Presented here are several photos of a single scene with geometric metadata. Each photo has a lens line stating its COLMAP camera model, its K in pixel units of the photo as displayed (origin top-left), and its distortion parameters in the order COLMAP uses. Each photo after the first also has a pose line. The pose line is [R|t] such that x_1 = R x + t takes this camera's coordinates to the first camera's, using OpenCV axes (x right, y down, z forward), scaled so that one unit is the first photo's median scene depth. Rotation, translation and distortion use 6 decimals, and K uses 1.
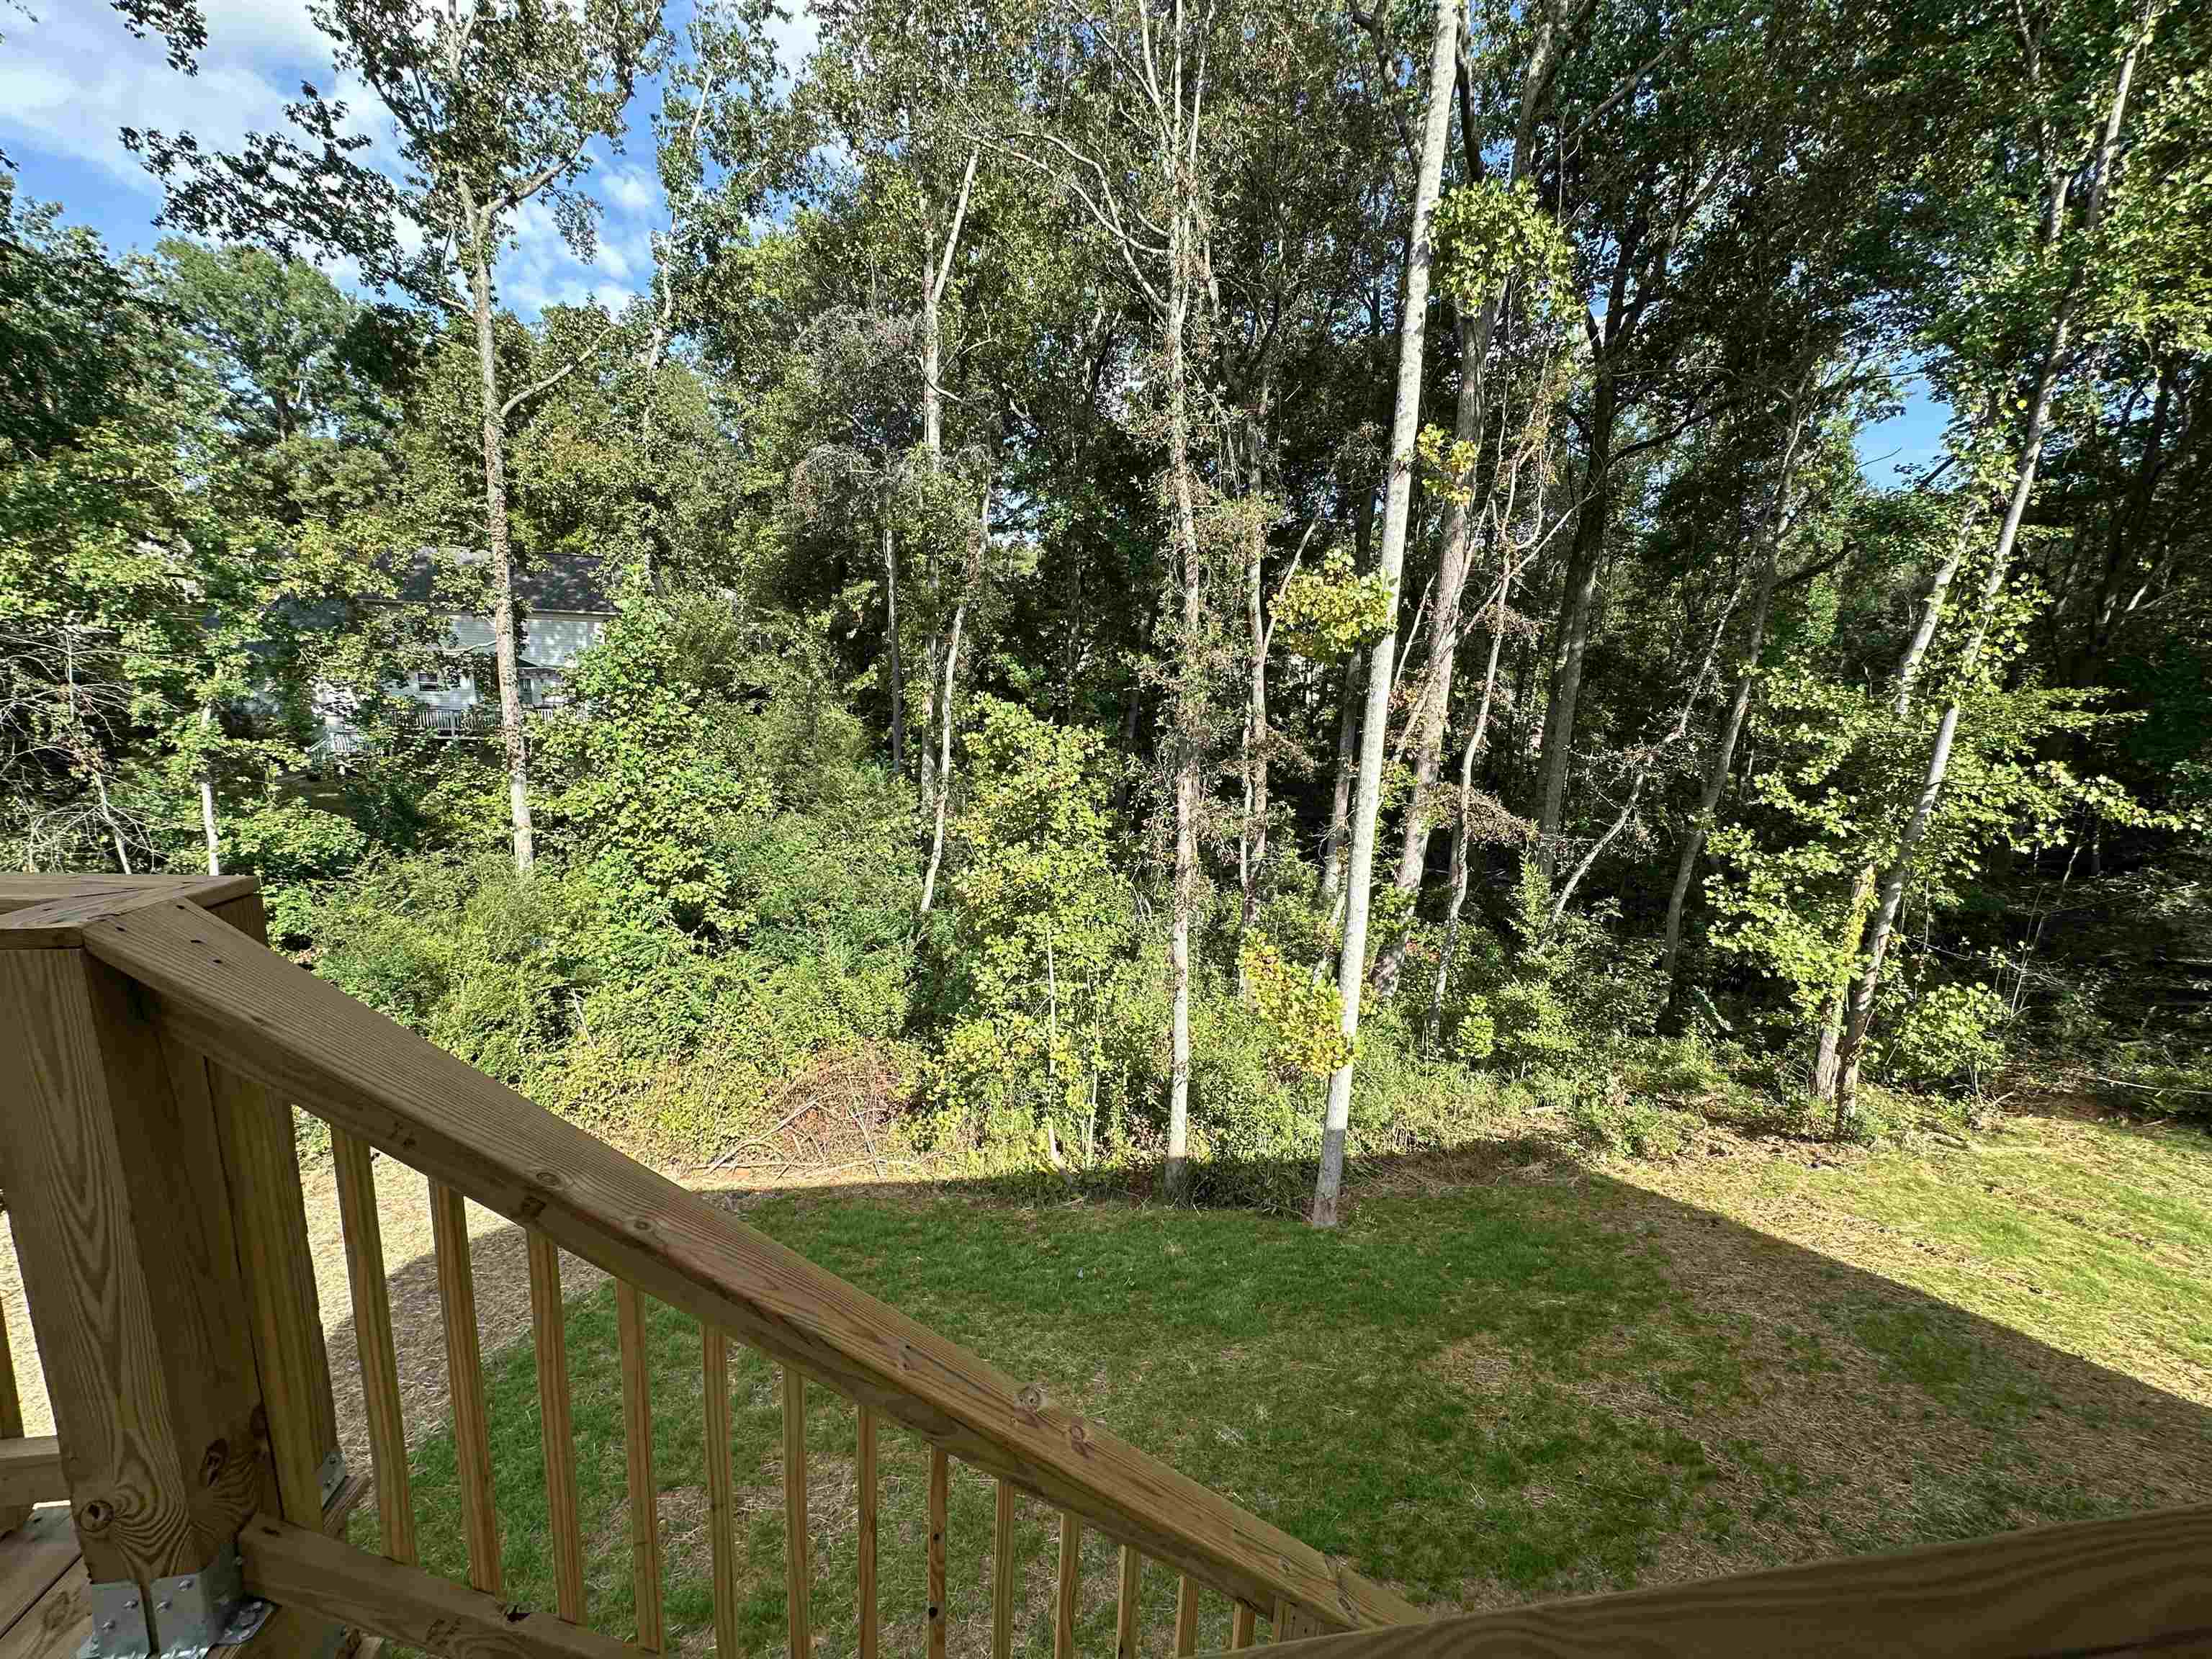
lens RADIAL K [[881.2, 0, 1106.5], [0, 881.2, 832.6], [0, 0, 1]] dist [-0.001533, -0.000198]
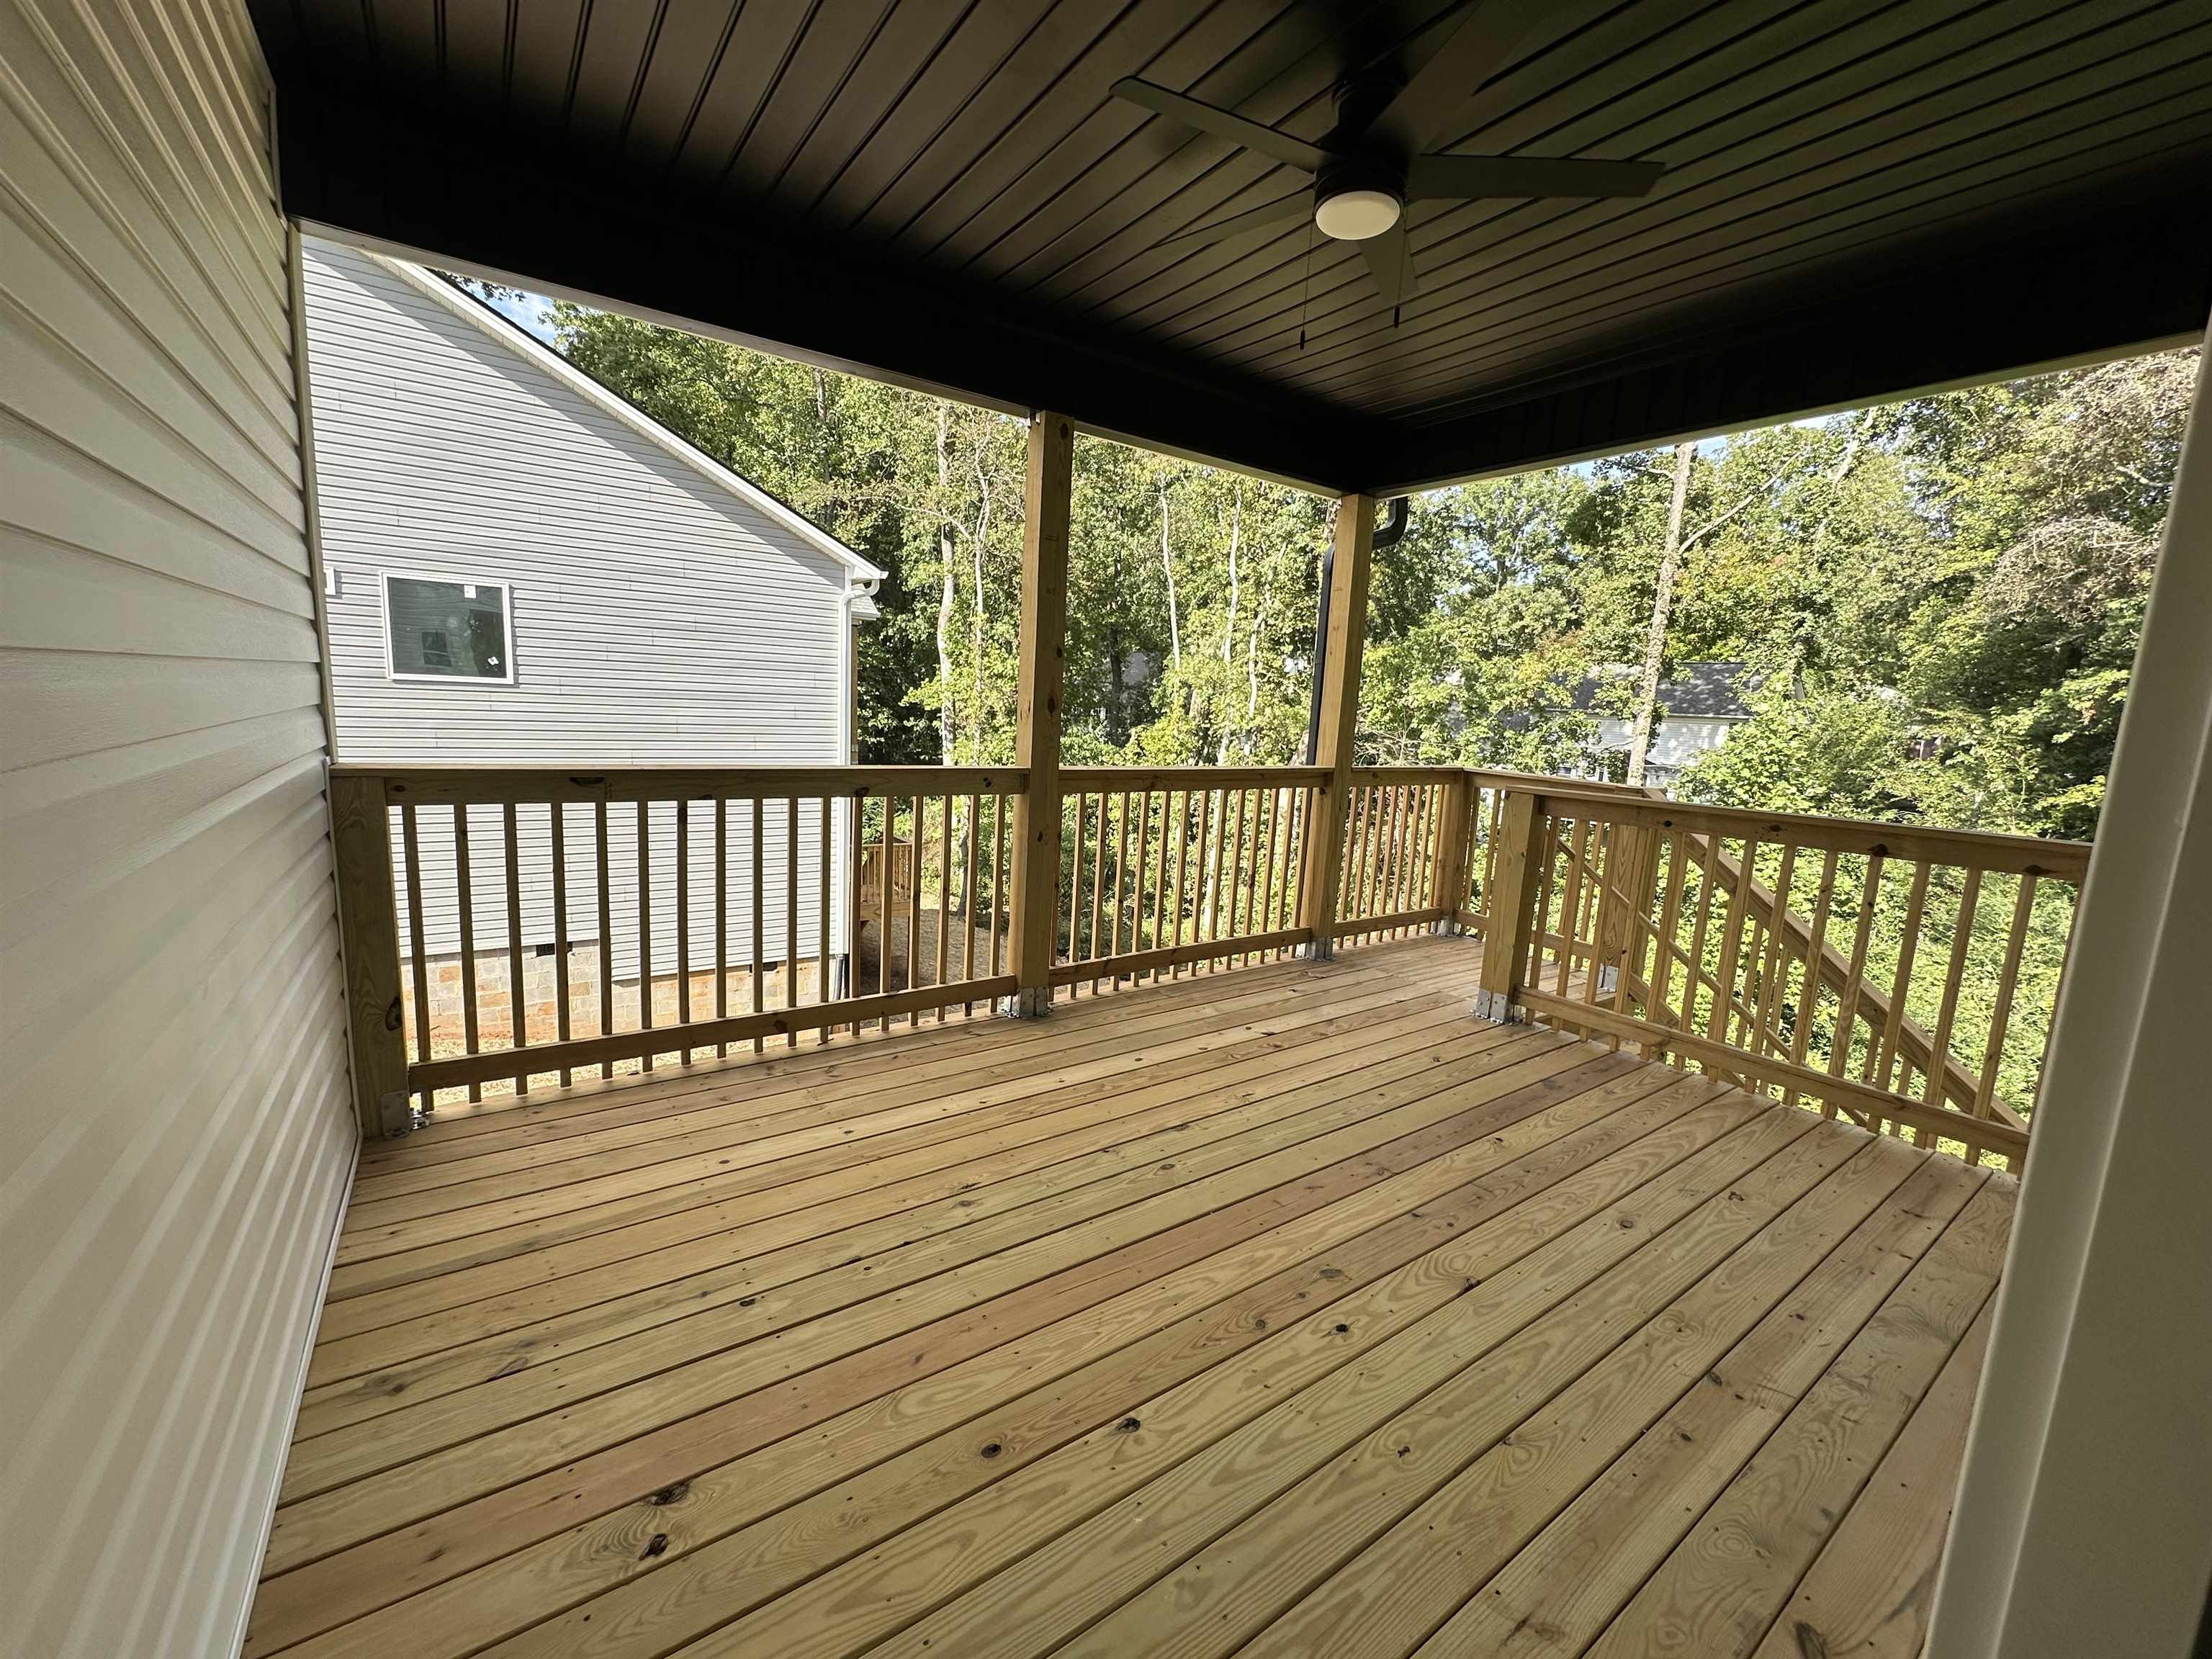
lens RADIAL K [[881.2, 0, 1097.7], [0, 881.2, 834.1], [0, 0, 1]] dist [-0.001533, -0.000198]
pose [[0.435516, 0.106301, -0.893883, 0.066010], [-0.206133, 0.978394, 0.015919, 0.035008], [0.876262, 0.177326, 0.448018, -0.137815]]
